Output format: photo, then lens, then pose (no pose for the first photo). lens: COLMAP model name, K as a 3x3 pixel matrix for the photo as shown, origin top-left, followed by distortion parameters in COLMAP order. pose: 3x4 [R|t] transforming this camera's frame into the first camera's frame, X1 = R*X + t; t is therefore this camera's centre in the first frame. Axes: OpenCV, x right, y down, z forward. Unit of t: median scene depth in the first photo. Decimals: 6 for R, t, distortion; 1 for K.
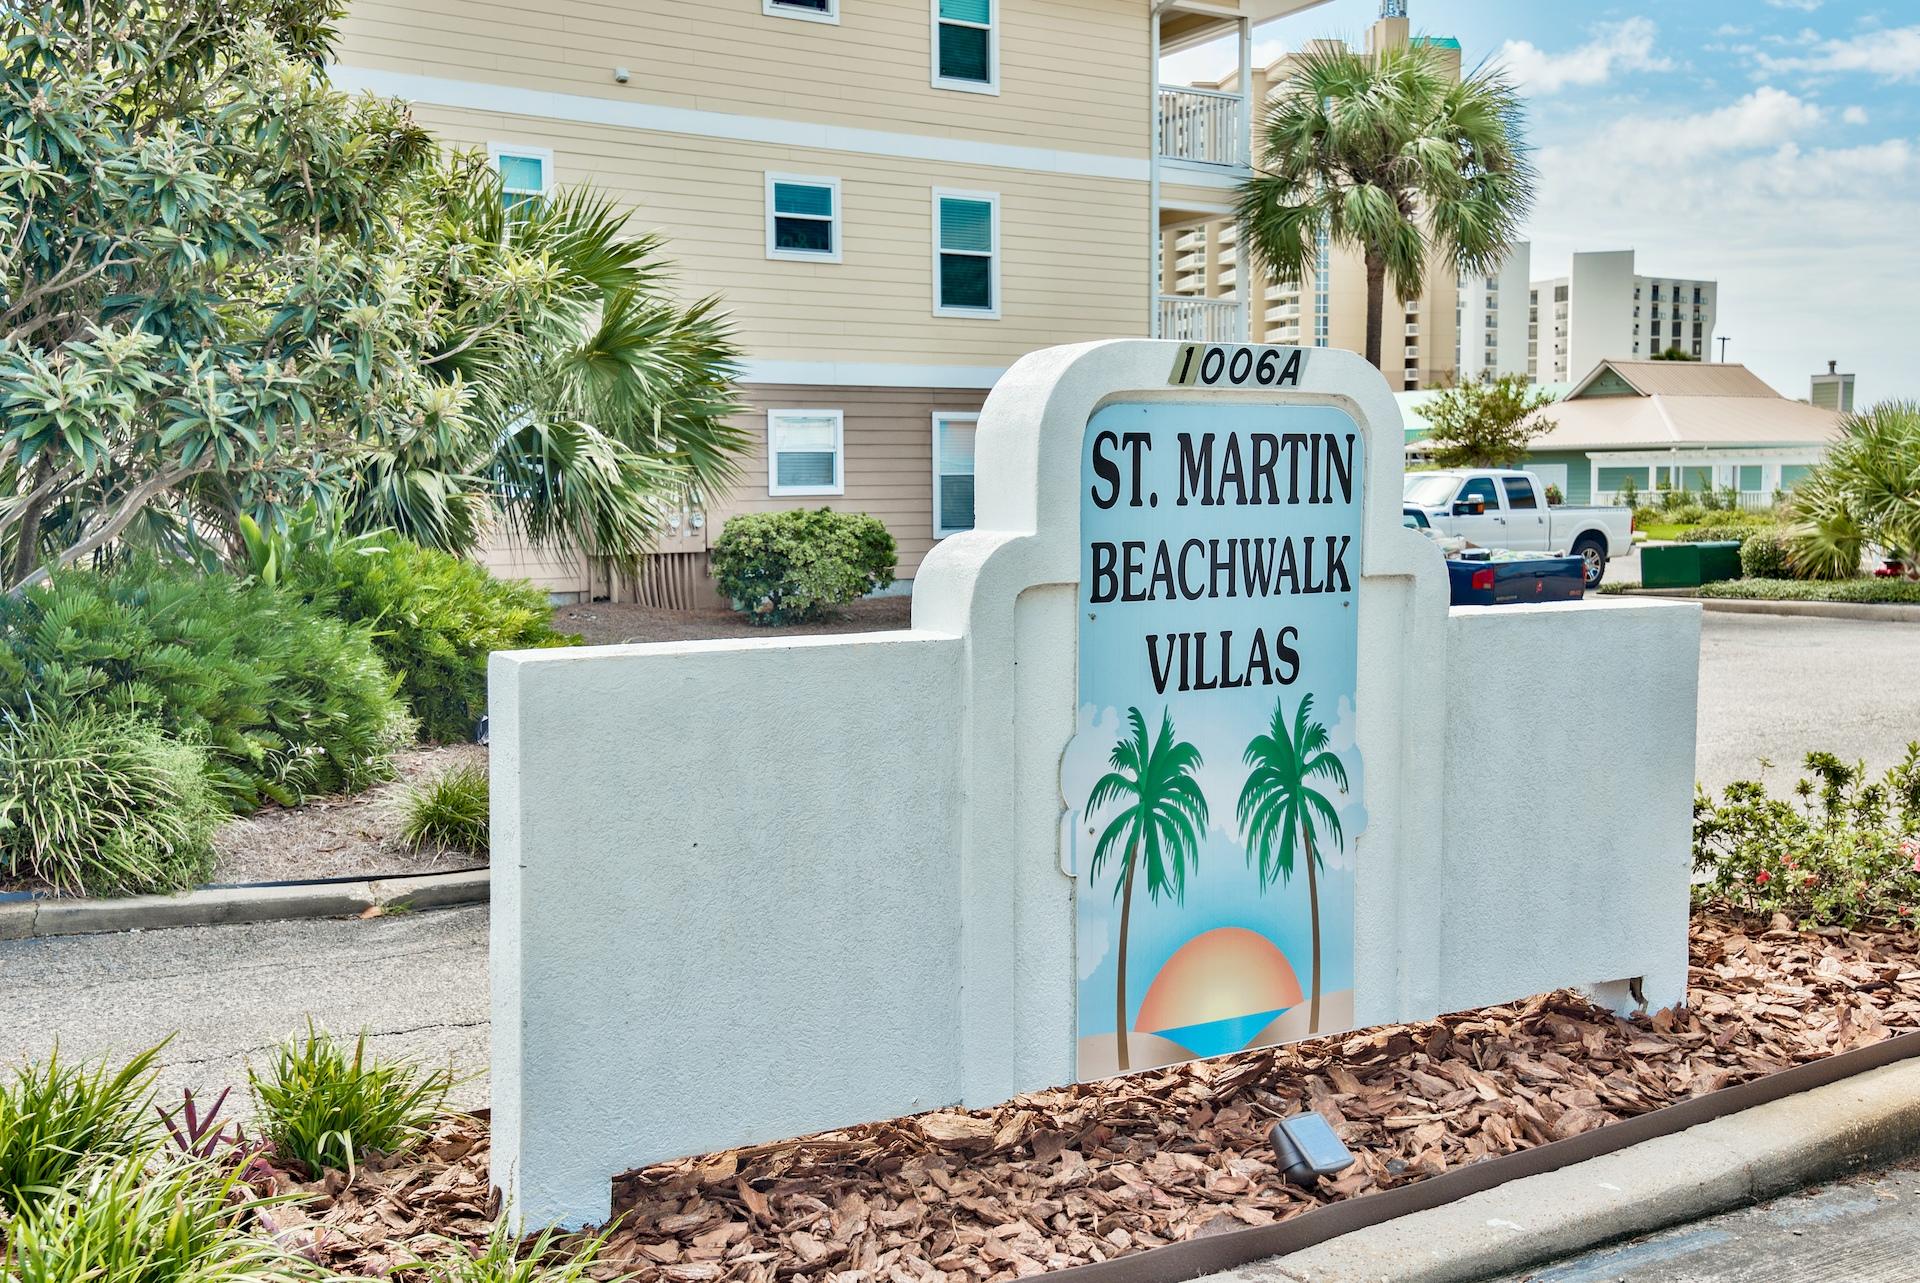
lens RADIAL K [[1945.8, 0, 956.9], [0, 1945.8, 640.0], [0, 0, 1]] dist [0.086195, 0.000000]
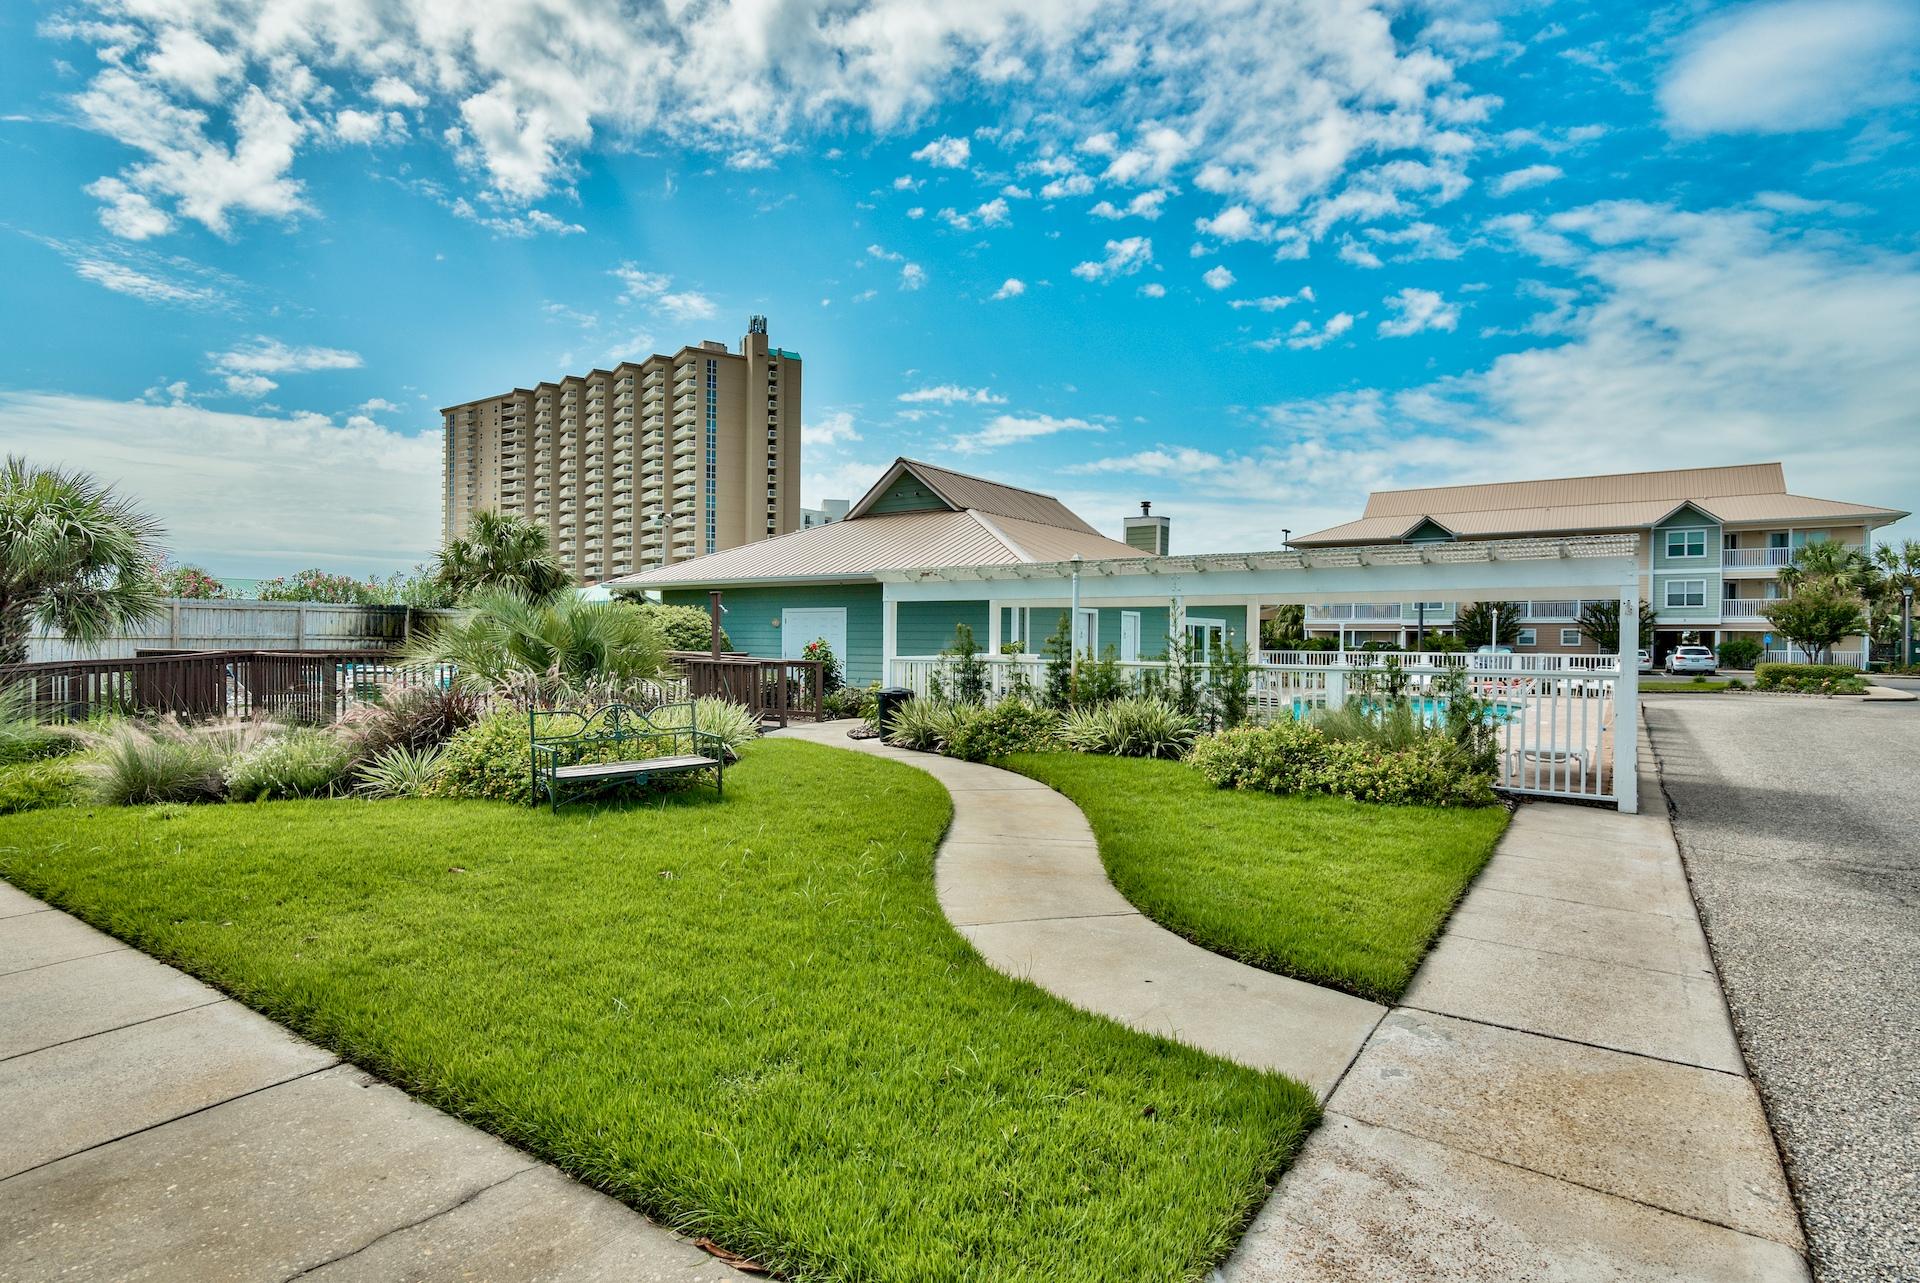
lens RADIAL K [[985.5, 0, 962.3], [0, 985.5, 635.5], [0, 0, 1]] dist [-0.001694, -0.000201]
pose [[0.927533, 0.006176, 0.373690, 0.216421], [0.025922, 0.996393, -0.080808, -0.052253], [-0.372841, 0.084639, 0.924027, 0.664451]]
